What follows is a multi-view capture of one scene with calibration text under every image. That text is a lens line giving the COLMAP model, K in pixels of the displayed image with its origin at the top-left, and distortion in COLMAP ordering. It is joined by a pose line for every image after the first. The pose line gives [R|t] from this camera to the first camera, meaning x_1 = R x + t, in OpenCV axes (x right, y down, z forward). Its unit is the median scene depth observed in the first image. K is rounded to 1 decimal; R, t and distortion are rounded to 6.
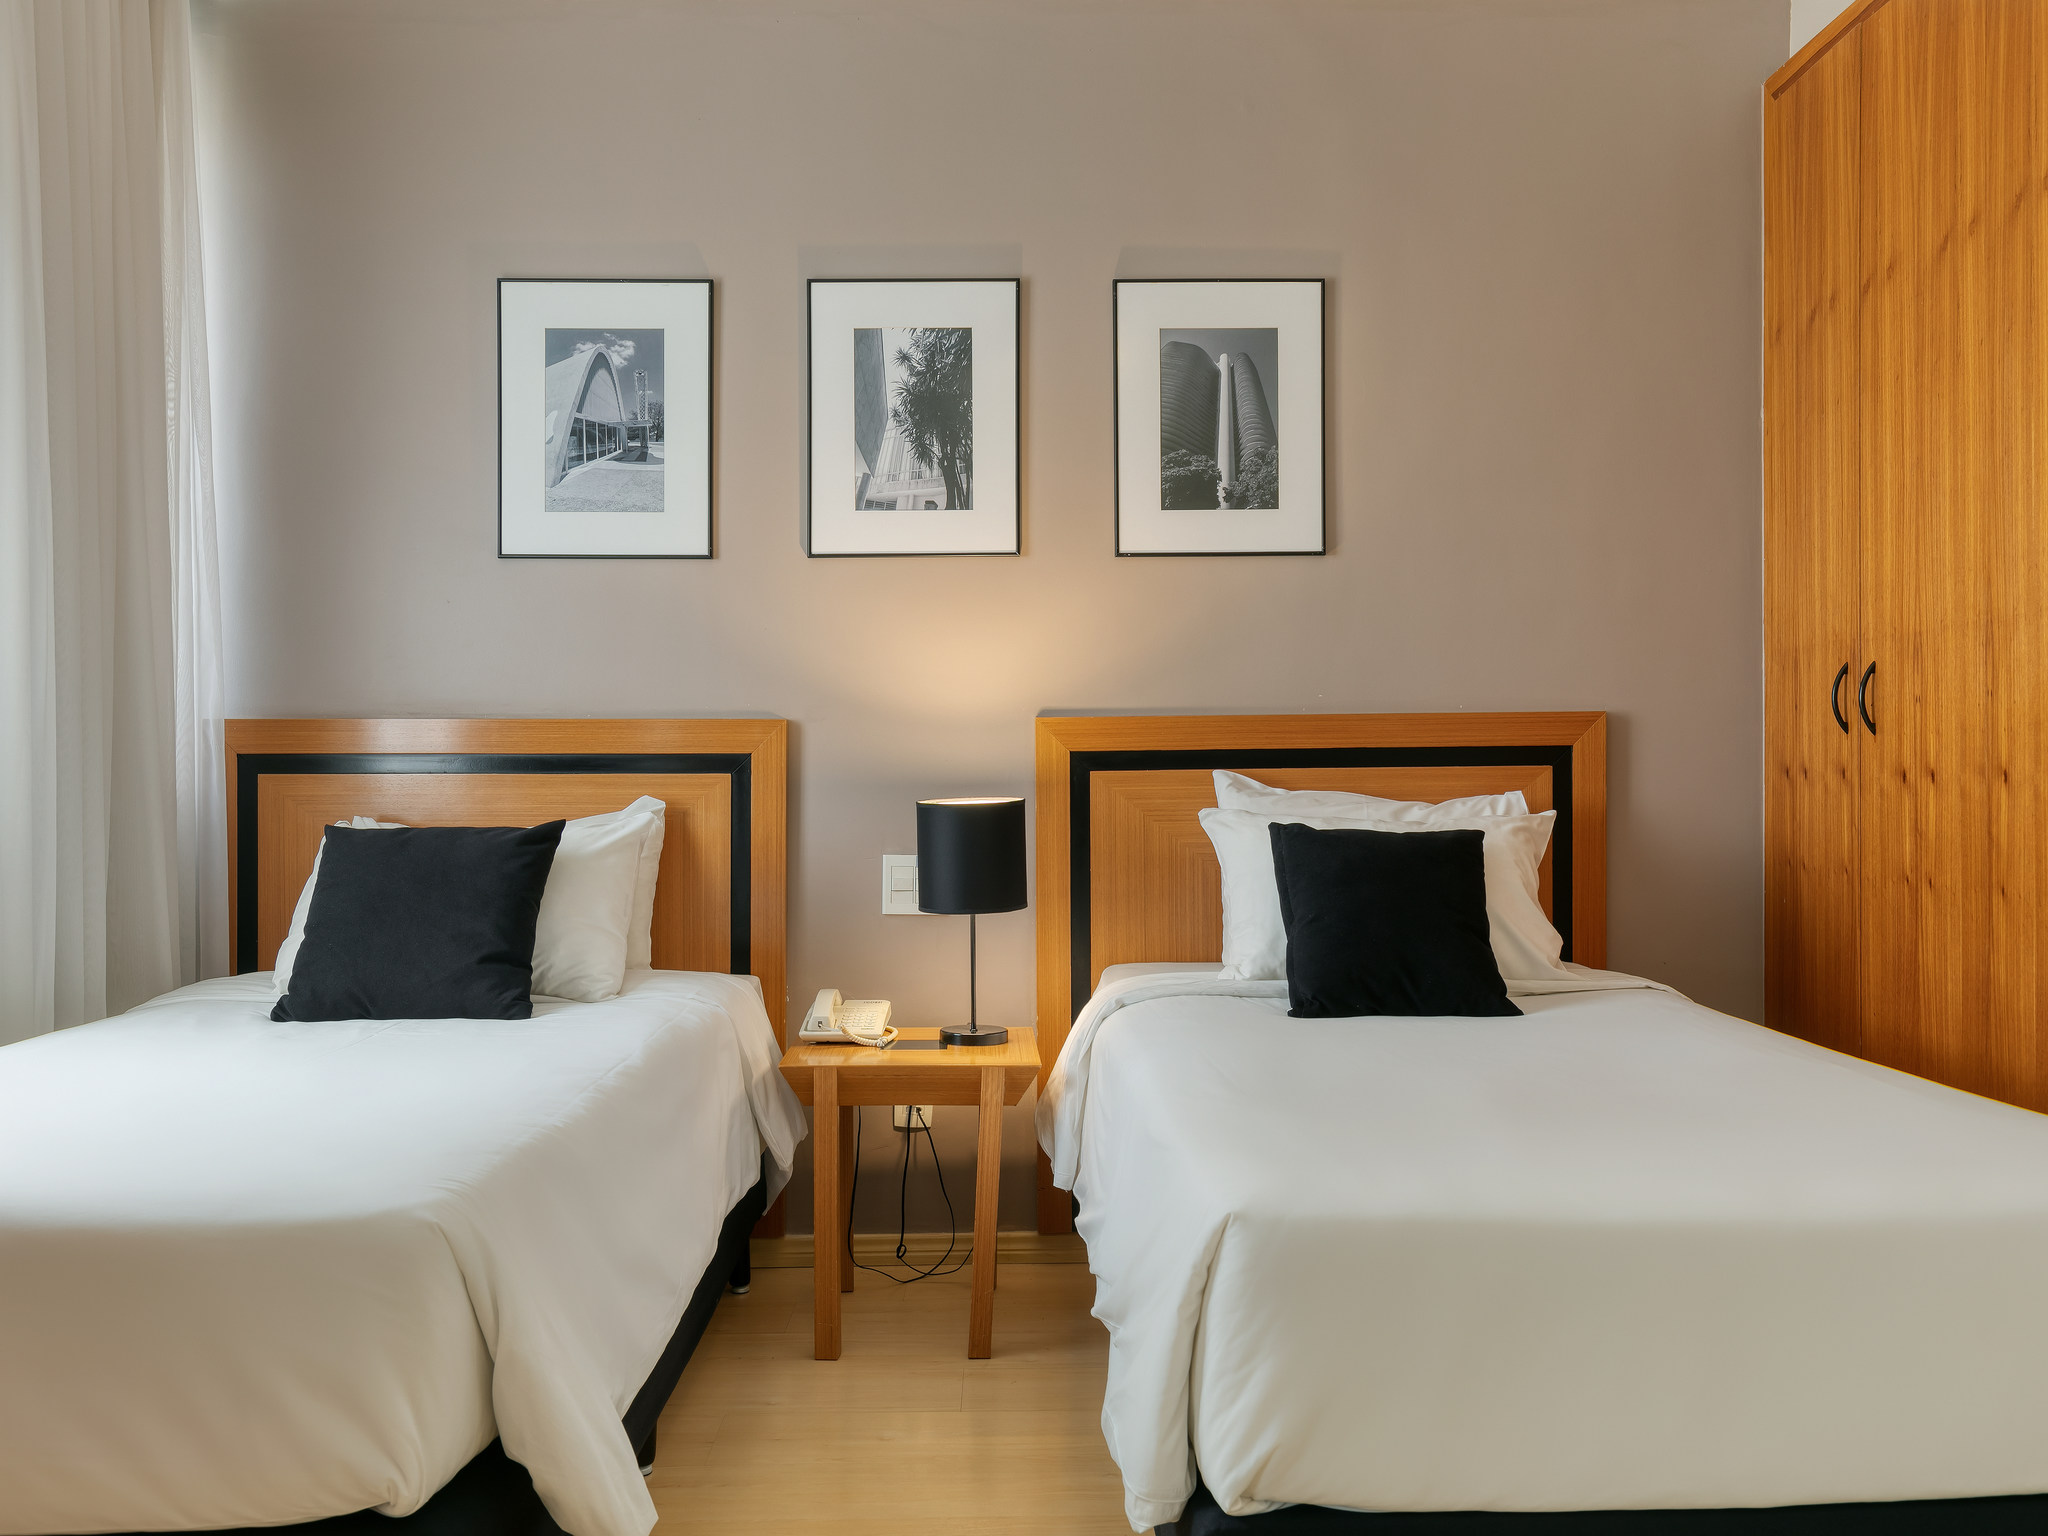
lens RADIAL K [[1550.0, 0, 1024.0], [0, 1550.0, 768.0], [0, 0, 1]] dist [0.003465, -0.001809]
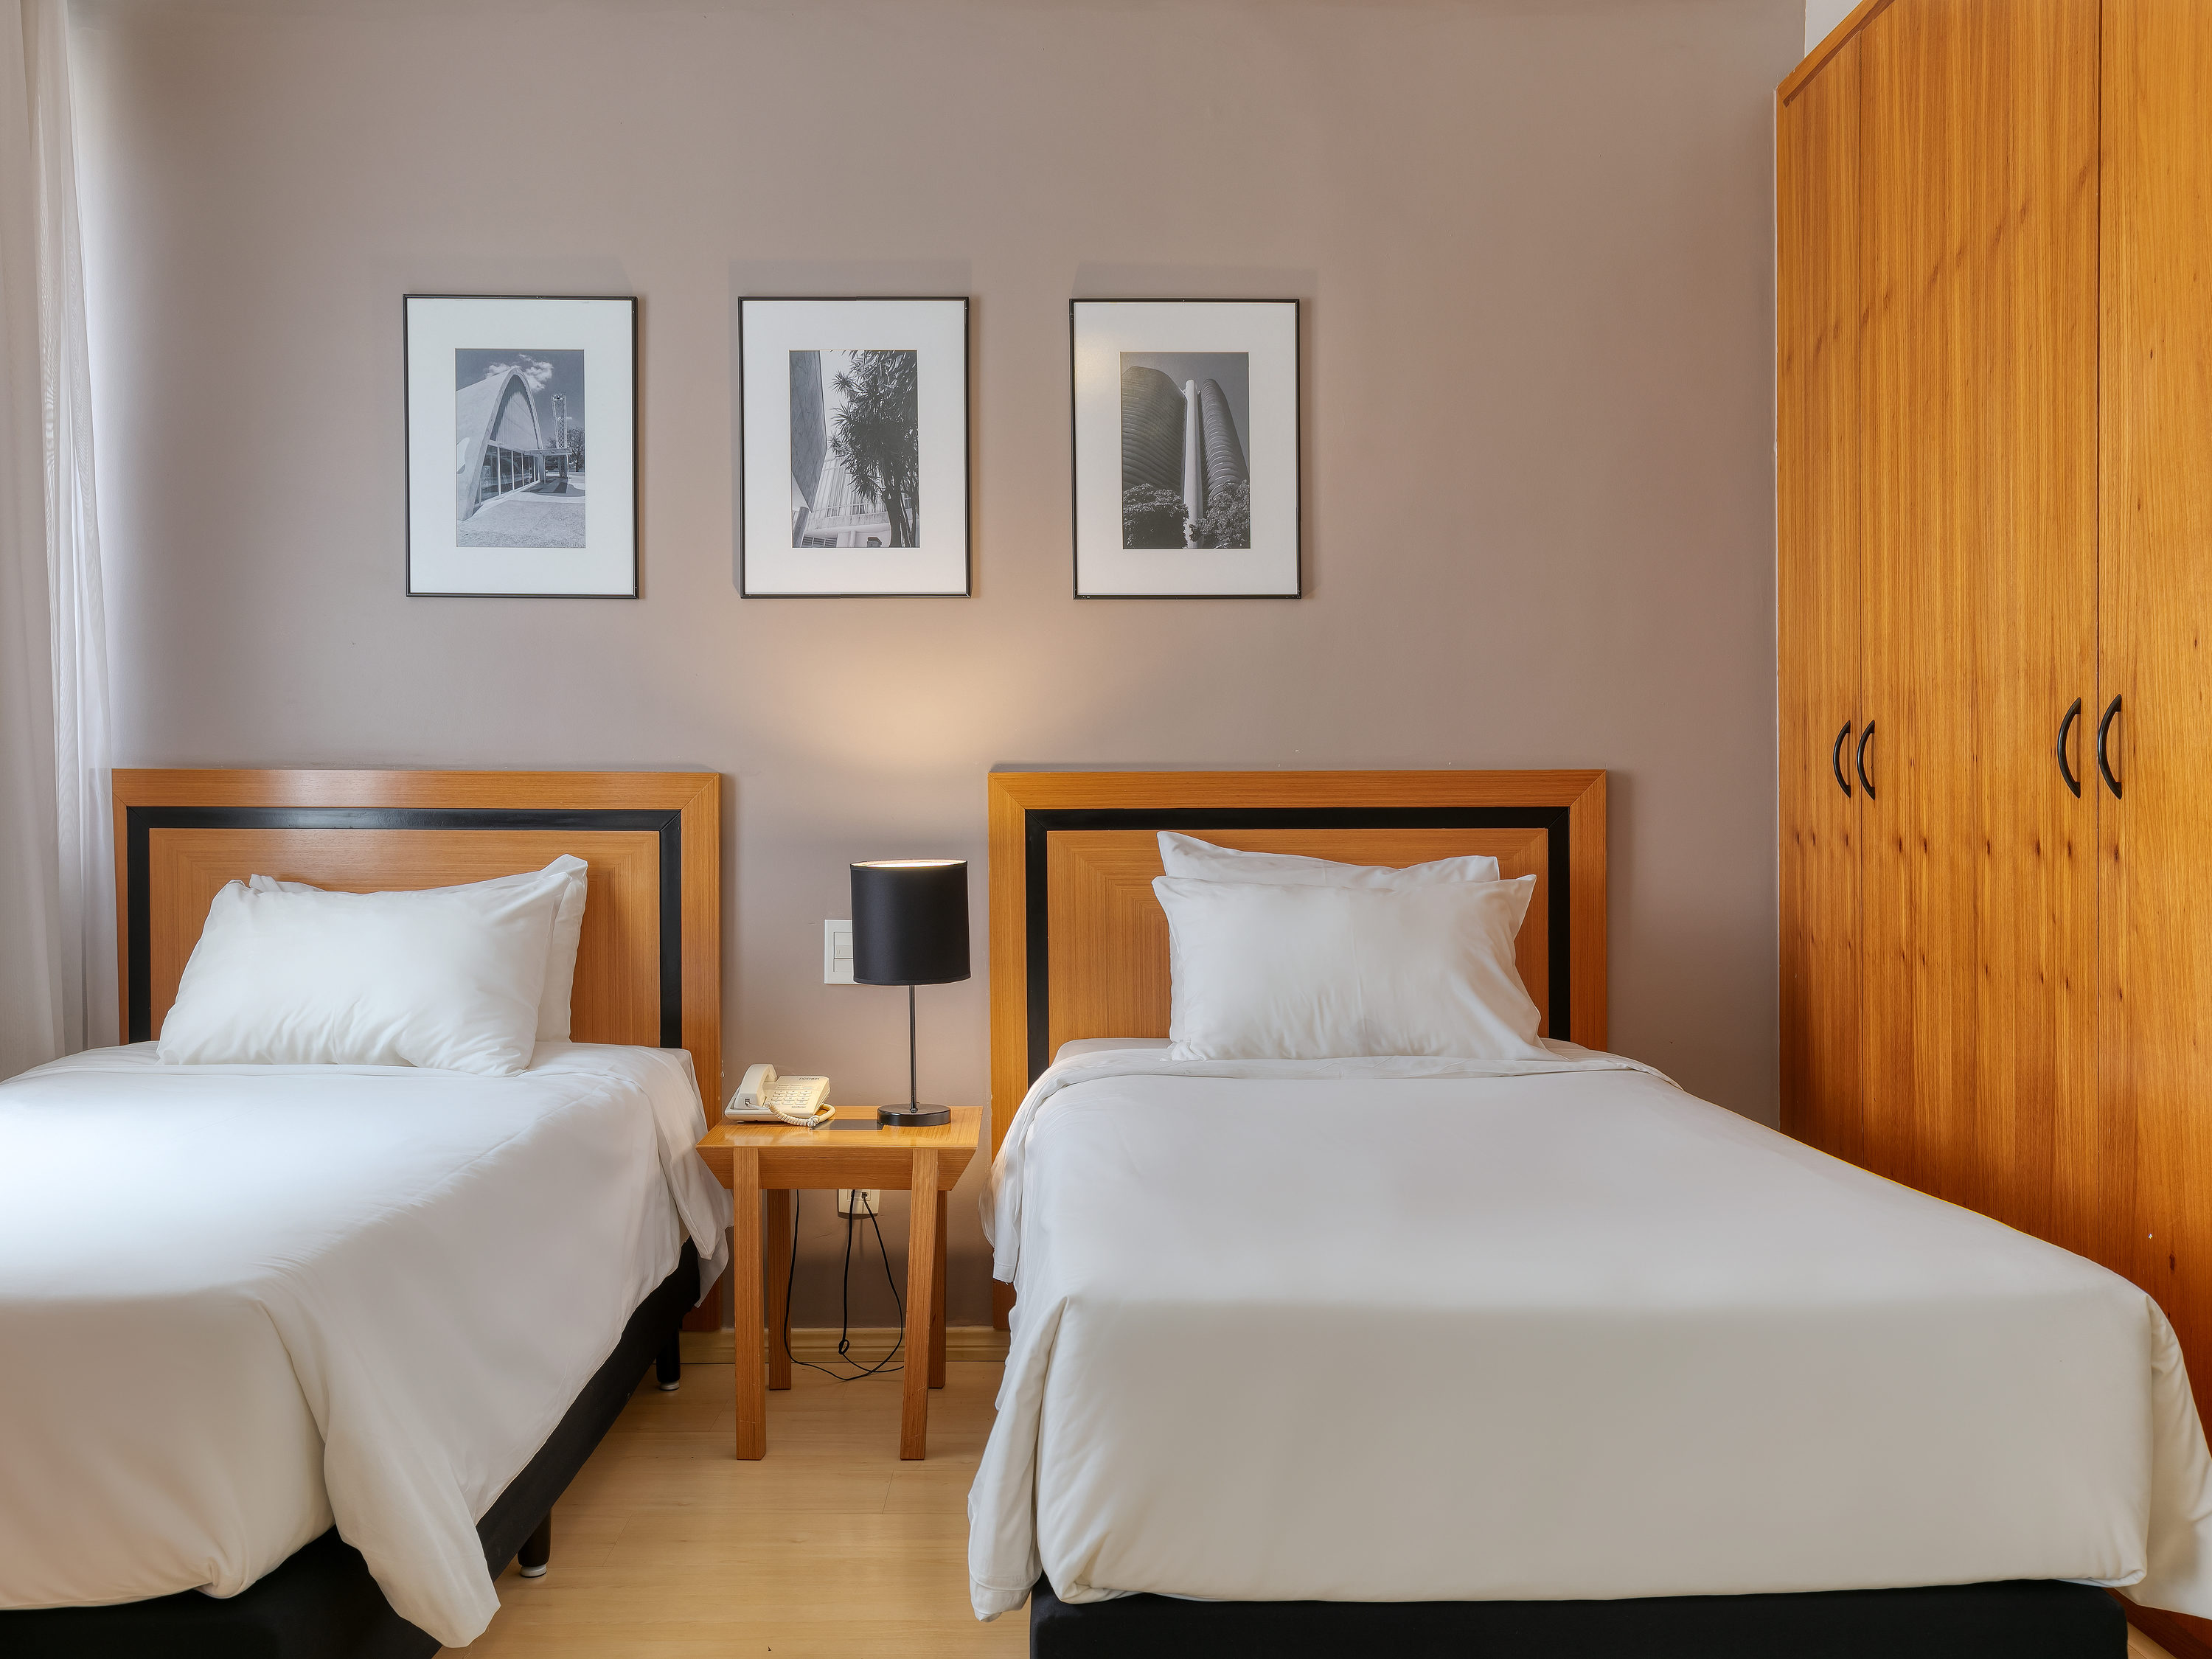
lens RADIAL K [[1792.4, 0, 1106.9], [0, 1792.4, 834.4], [0, 0, 1]] dist [0.006539, 0.000153]
pose [[0.999964, 0.006344, -0.005713, 0.088738], [-0.006256, 0.999864, 0.015282, -0.013042], [0.005810, -0.015246, 0.999867, -0.072482]]
